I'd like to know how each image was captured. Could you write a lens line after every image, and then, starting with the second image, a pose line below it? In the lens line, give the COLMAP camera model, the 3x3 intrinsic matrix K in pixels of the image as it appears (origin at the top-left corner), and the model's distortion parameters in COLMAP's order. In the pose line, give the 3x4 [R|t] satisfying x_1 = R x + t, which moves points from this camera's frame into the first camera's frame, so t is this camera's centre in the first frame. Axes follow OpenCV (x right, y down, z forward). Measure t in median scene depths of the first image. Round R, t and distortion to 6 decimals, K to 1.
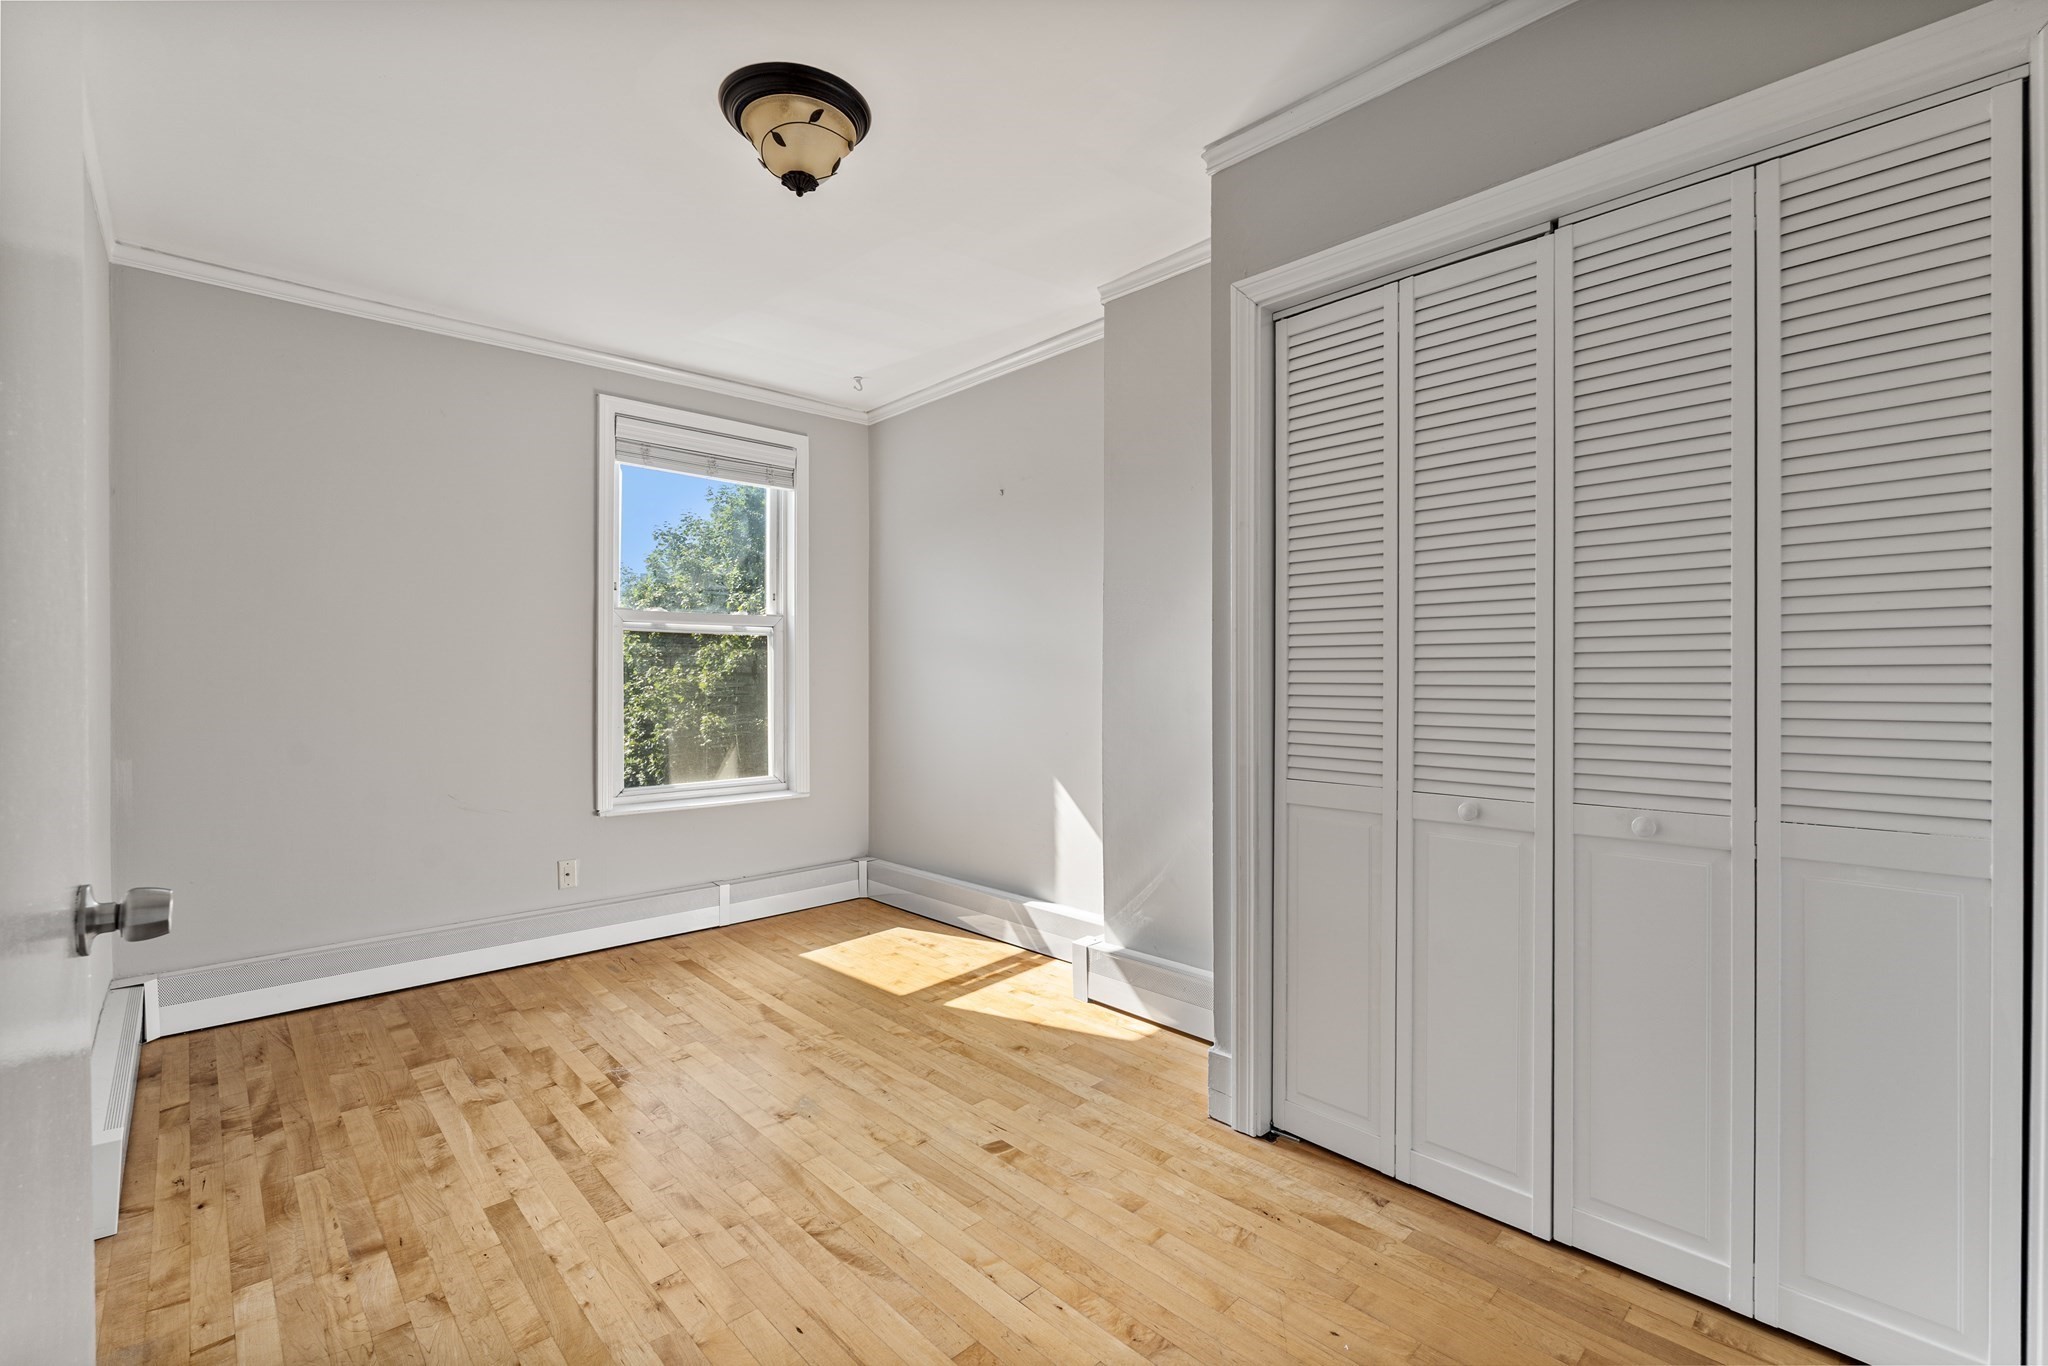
lens RADIAL K [[961.6, 0, 1029.0], [0, 961.6, 671.8], [0, 0, 1]] dist [-0.000804, 0.000388]
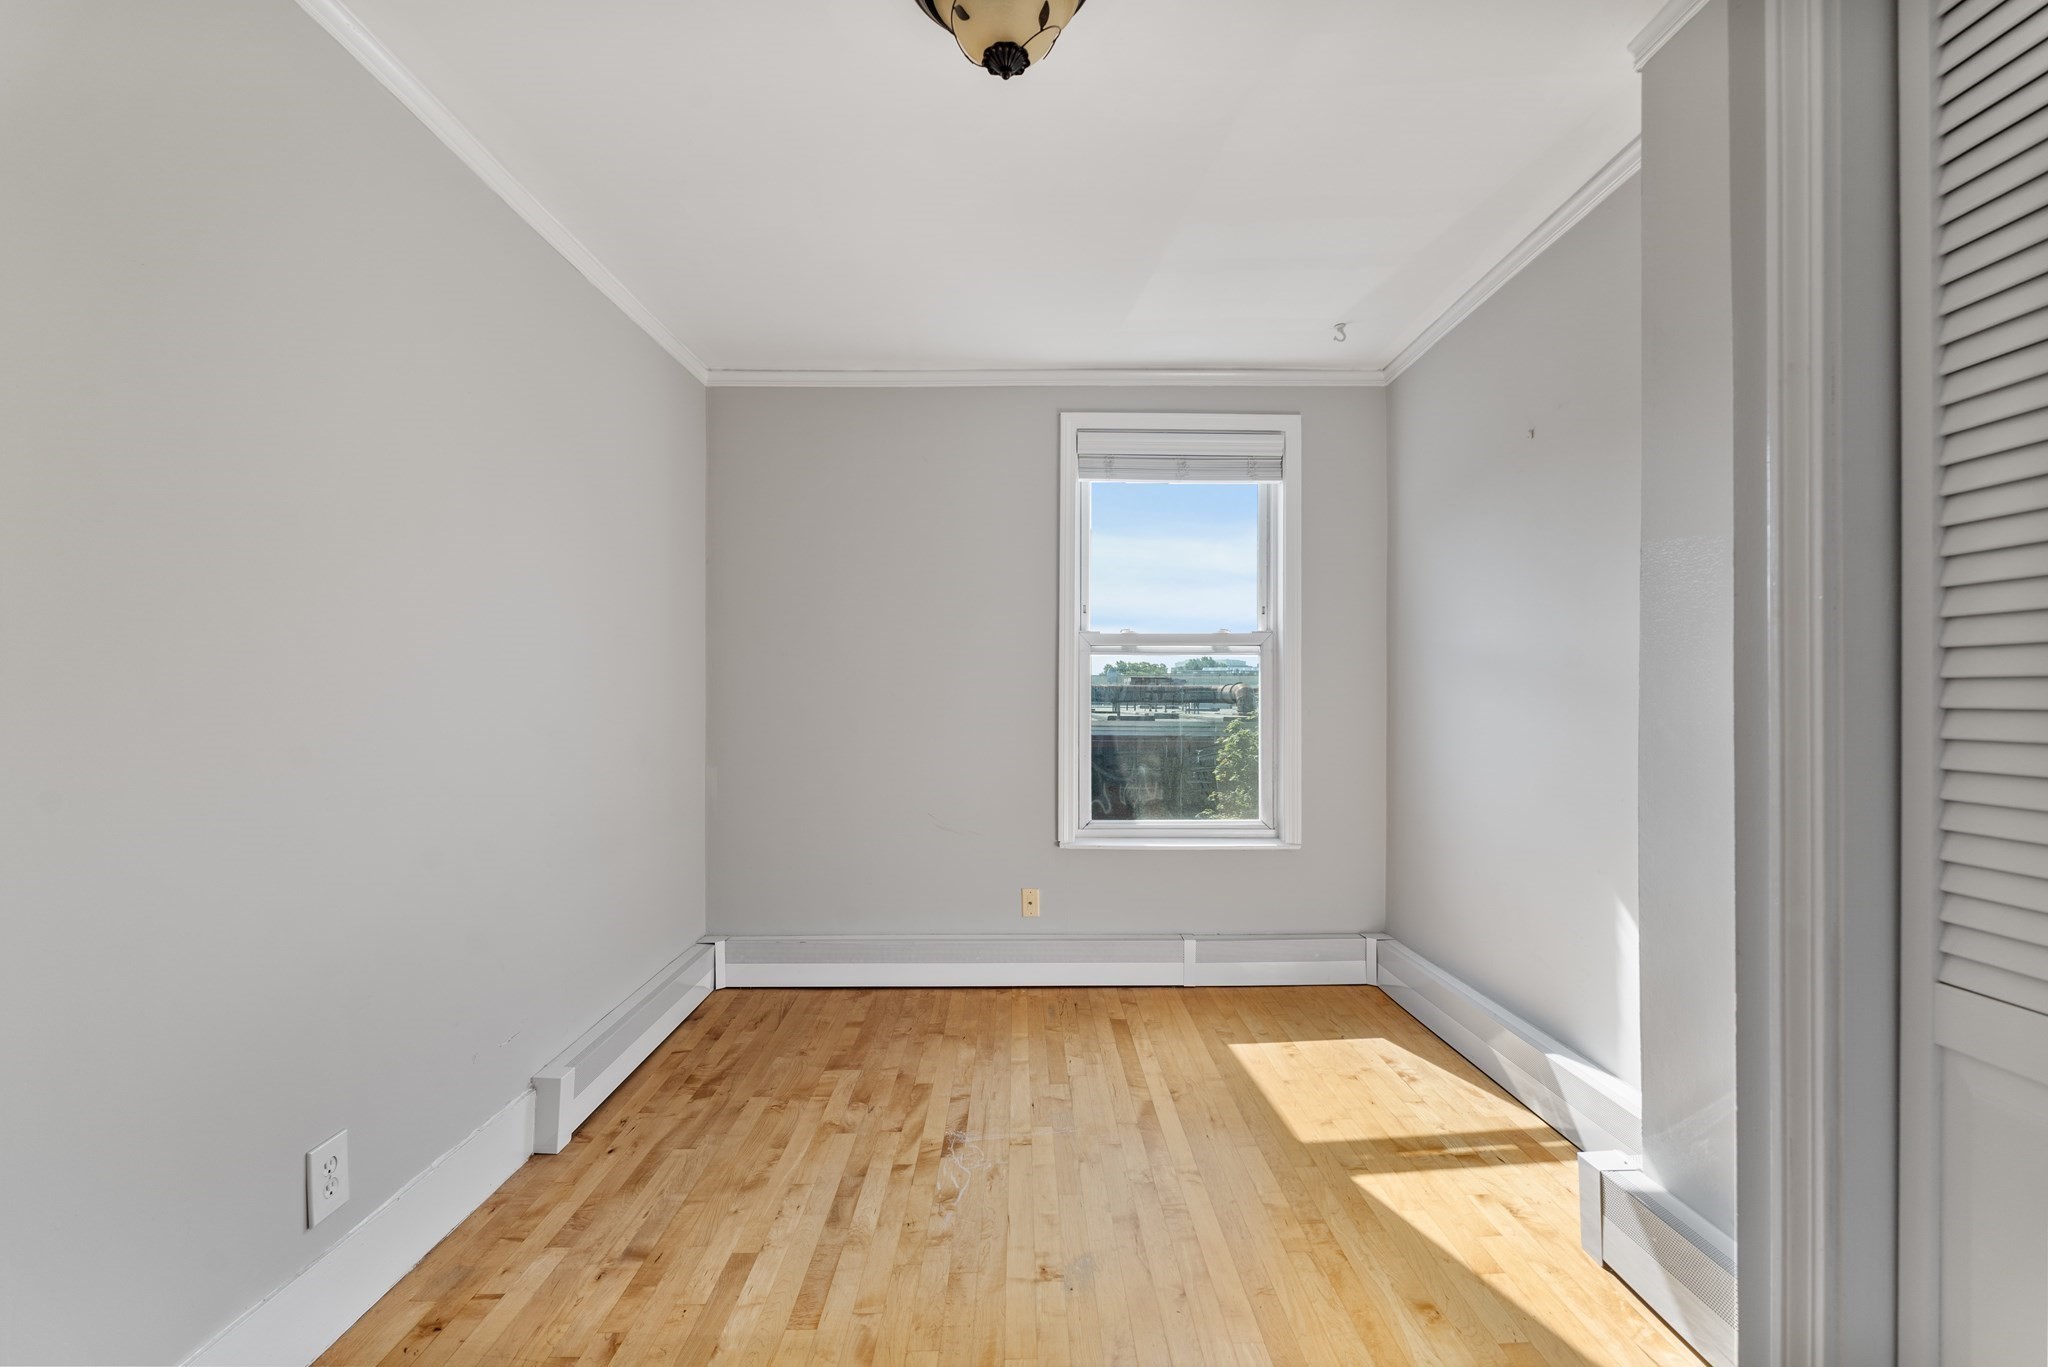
lens RADIAL K [[912.1, 0, 1044.8], [0, 912.1, 686.4], [0, 0, 1]] dist [-0.005160, 0.000334]
pose [[0.721833, -0.006262, -0.692039, 0.205763], [0.001695, 0.999972, -0.007280, -0.006157], [0.692065, 0.004082, 0.721824, 0.373611]]
